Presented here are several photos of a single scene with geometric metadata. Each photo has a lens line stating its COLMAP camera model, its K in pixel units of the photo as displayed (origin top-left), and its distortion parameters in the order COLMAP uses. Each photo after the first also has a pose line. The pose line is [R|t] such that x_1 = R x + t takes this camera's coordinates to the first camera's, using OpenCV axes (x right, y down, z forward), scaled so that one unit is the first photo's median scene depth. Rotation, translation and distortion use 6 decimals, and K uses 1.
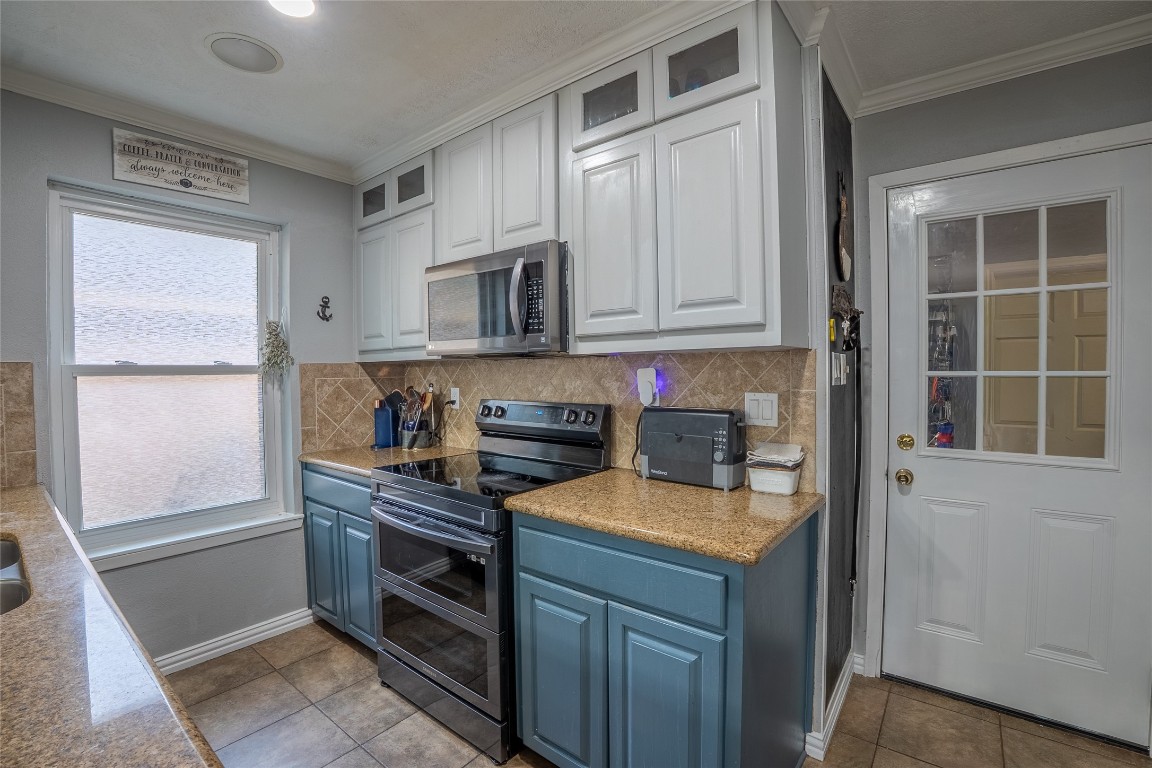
lens RADIAL K [[513.0, 0, 565.3], [0, 513.0, 386.8], [0, 0, 1]] dist [-0.046551, 0.004322]
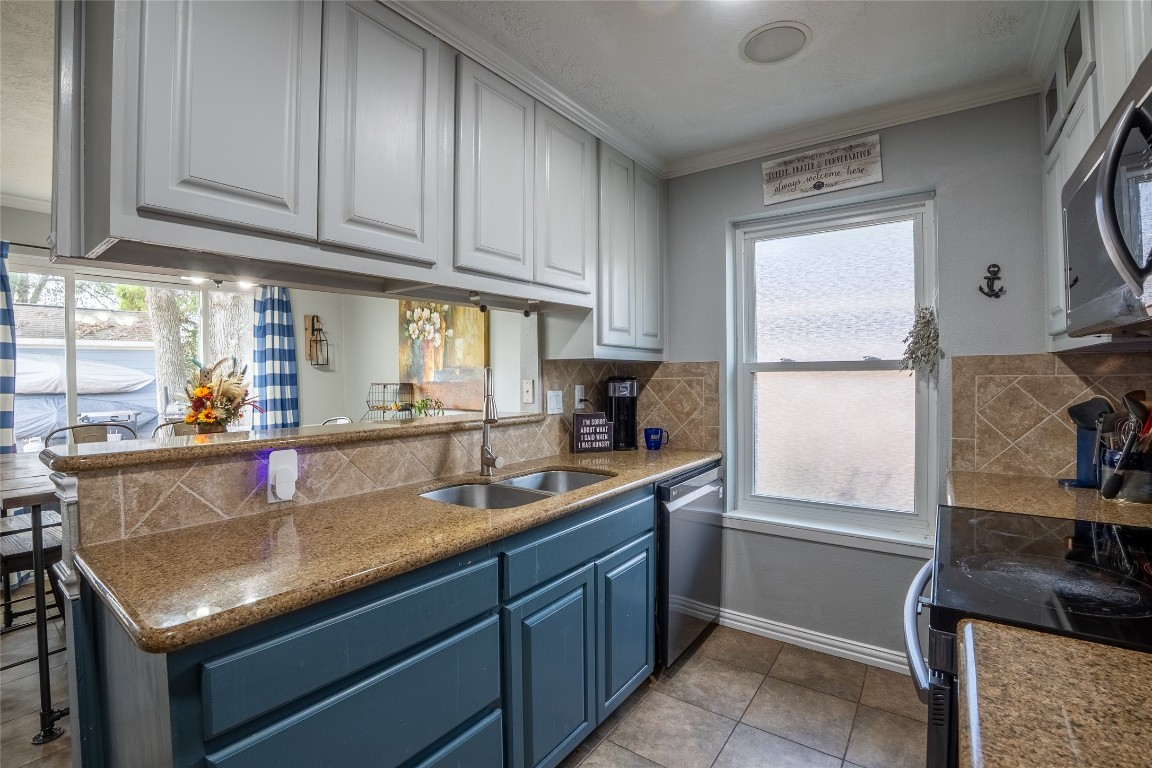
lens RADIAL K [[513.0, 0, 577.1], [0, 513.0, 382.1], [0, 0, 1]] dist [-0.046551, 0.004322]
pose [[0.059445, 0.025469, -0.997907, 0.242464], [-0.017117, 0.999553, 0.024492, -0.016764], [0.998085, 0.015625, 0.059854, 0.403143]]
